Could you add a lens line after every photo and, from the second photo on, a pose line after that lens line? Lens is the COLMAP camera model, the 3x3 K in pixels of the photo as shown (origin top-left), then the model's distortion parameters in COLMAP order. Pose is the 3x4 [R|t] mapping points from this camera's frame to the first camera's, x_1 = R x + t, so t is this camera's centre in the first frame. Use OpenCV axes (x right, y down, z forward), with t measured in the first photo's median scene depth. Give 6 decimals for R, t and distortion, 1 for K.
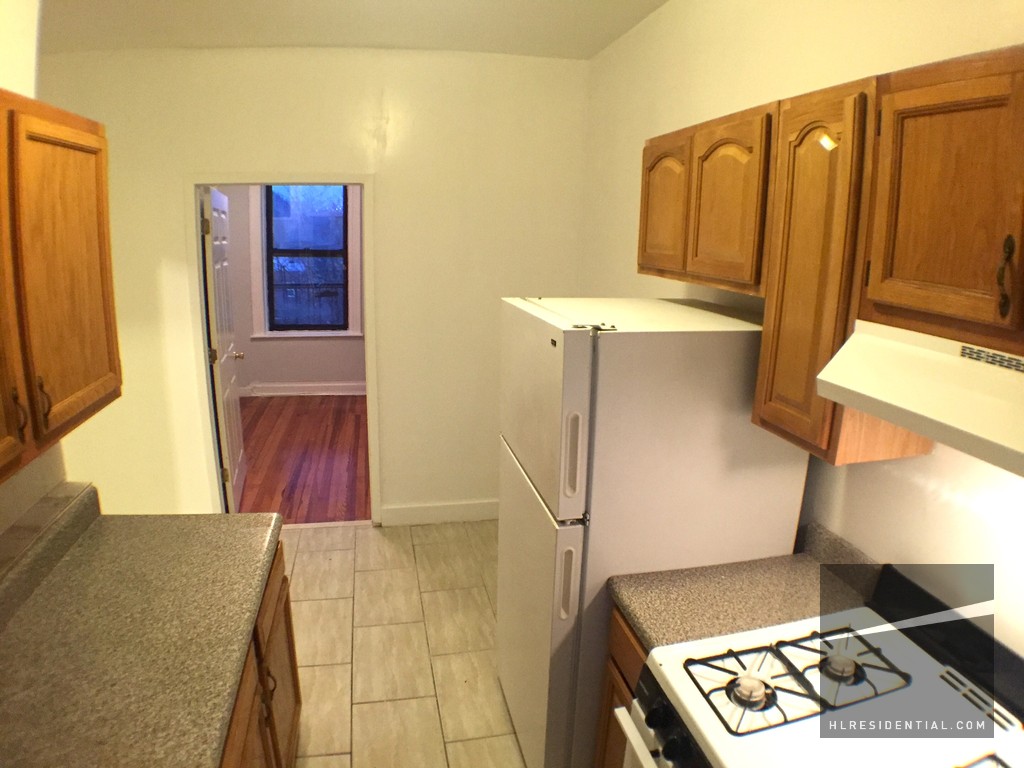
lens RADIAL K [[616.6, 0, 504.1], [0, 616.6, 383.0], [0, 0, 1]] dist [-0.172385, 0.020441]
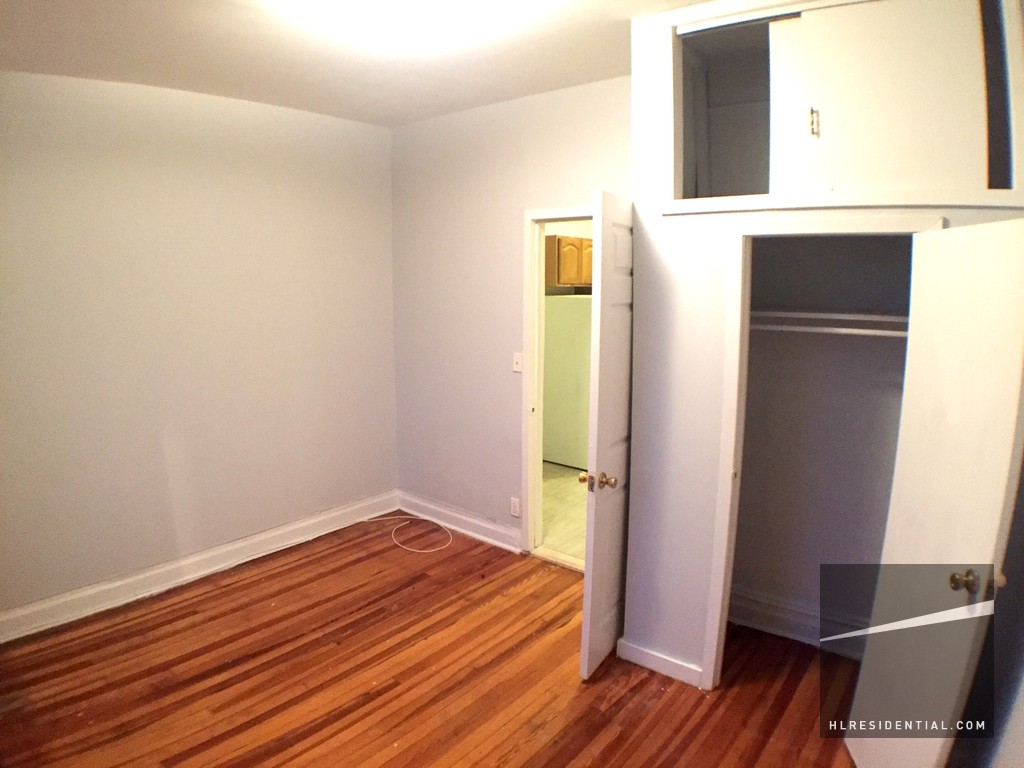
lens RADIAL K [[616.6, 0, 504.1], [0, 616.6, 383.0], [0, 0, 1]] dist [-0.172385, 0.020441]
pose [[-0.622068, -0.150240, 0.768414, -0.824424], [0.171480, 0.931447, 0.320937, -0.328008], [-0.763954, 0.331412, -0.553660, 1.343872]]
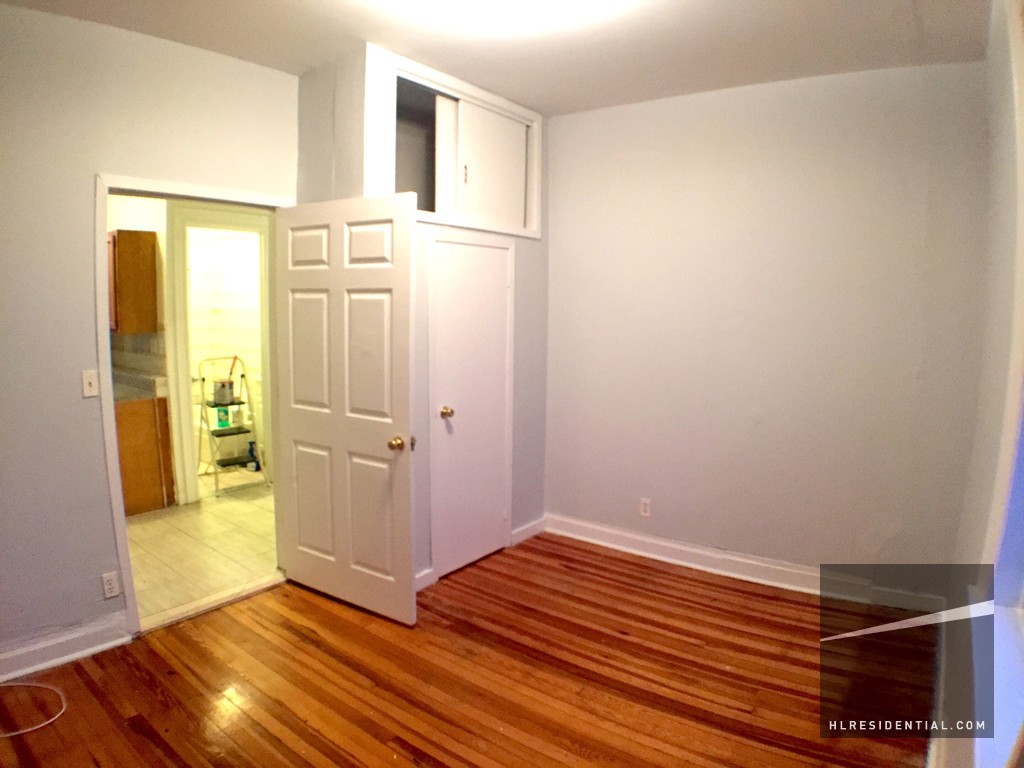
lens RADIAL K [[616.6, 0, 504.1], [0, 616.6, 383.0], [0, 0, 1]] dist [-0.172385, 0.020441]
pose [[-0.746812, 0.051649, -0.663026, -0.102392], [-0.188291, 0.939763, 0.285291, -0.313093], [0.637823, 0.337901, -0.692102, 1.493194]]
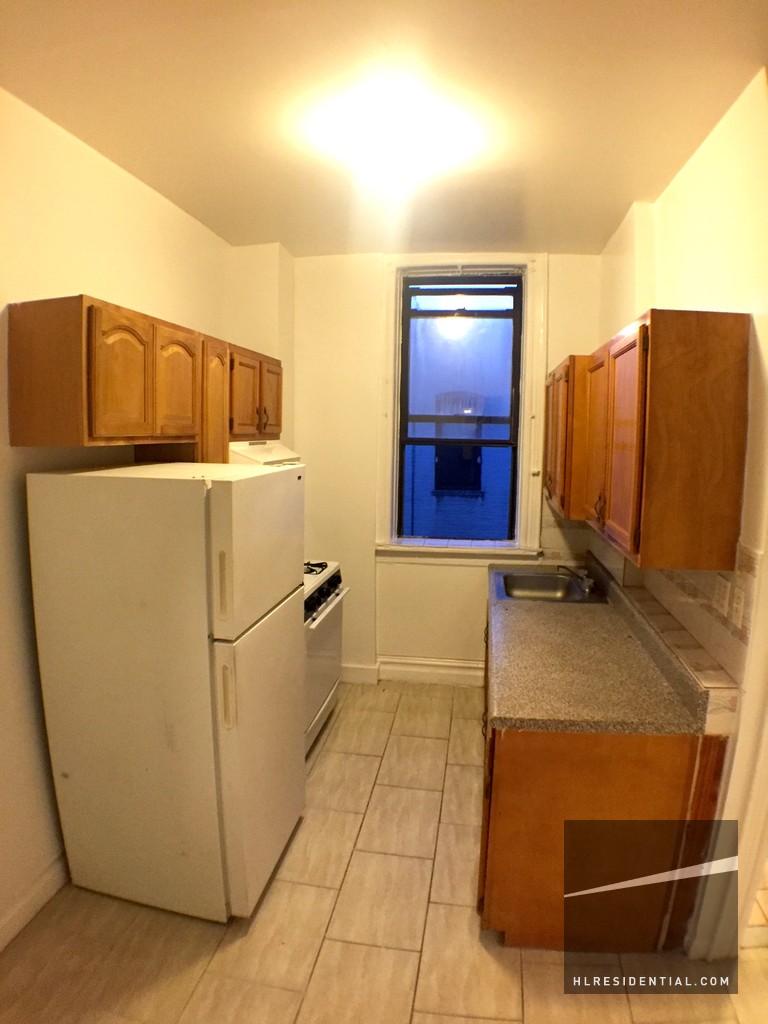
lens RADIAL K [[616.6, 0, 389.3], [0, 616.6, 506.4], [0, 0, 1]] dist [-0.172385, 0.020441]
pose [[-0.937030, -0.081672, 0.339564, -0.233964], [0.043527, 0.937381, 0.345574, -0.183141], [-0.346525, 0.338594, -0.874800, 0.796585]]
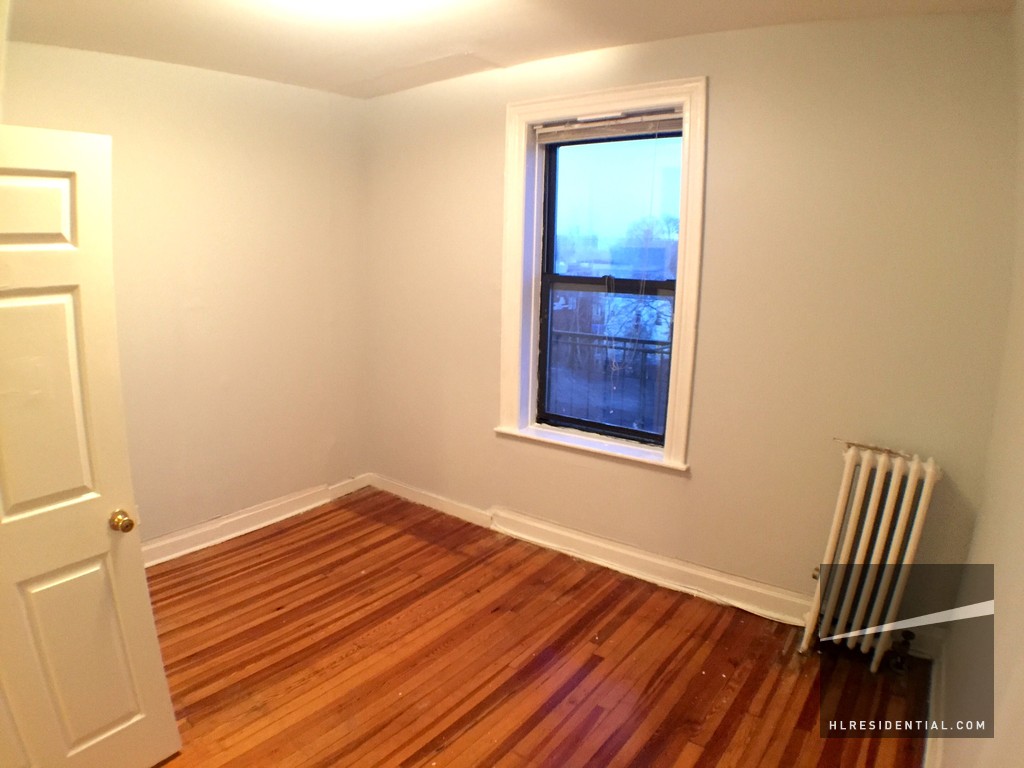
lens RADIAL K [[616.6, 0, 504.1], [0, 616.6, 383.0], [0, 0, 1]] dist [-0.172385, 0.020441]
pose [[0.660105, 0.122532, -0.741113, 0.010381], [-0.172516, 0.984964, 0.009190, -0.190579], [0.731095, 0.121788, 0.671318, 0.912492]]
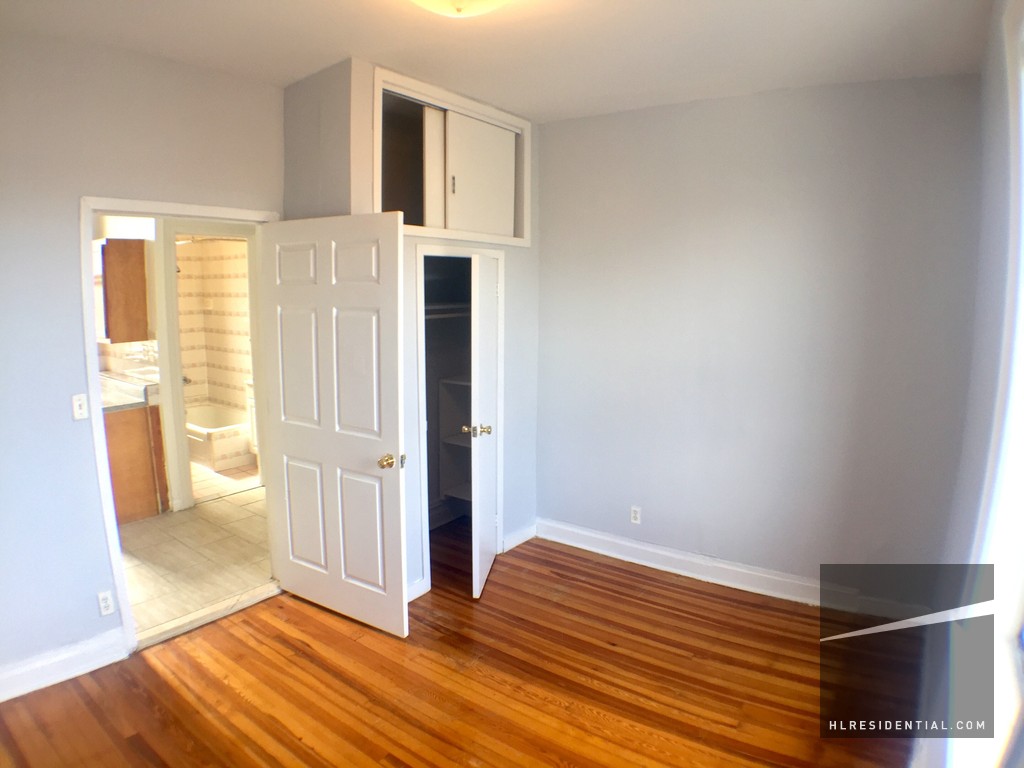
lens RADIAL K [[616.6, 0, 504.1], [0, 616.6, 383.0], [0, 0, 1]] dist [-0.172385, 0.020441]
pose [[-0.741646, 0.071308, -0.666991, -0.108904], [-0.185070, 0.933989, 0.305636, -0.346157], [0.644756, 0.350114, -0.679492, 1.486969]]
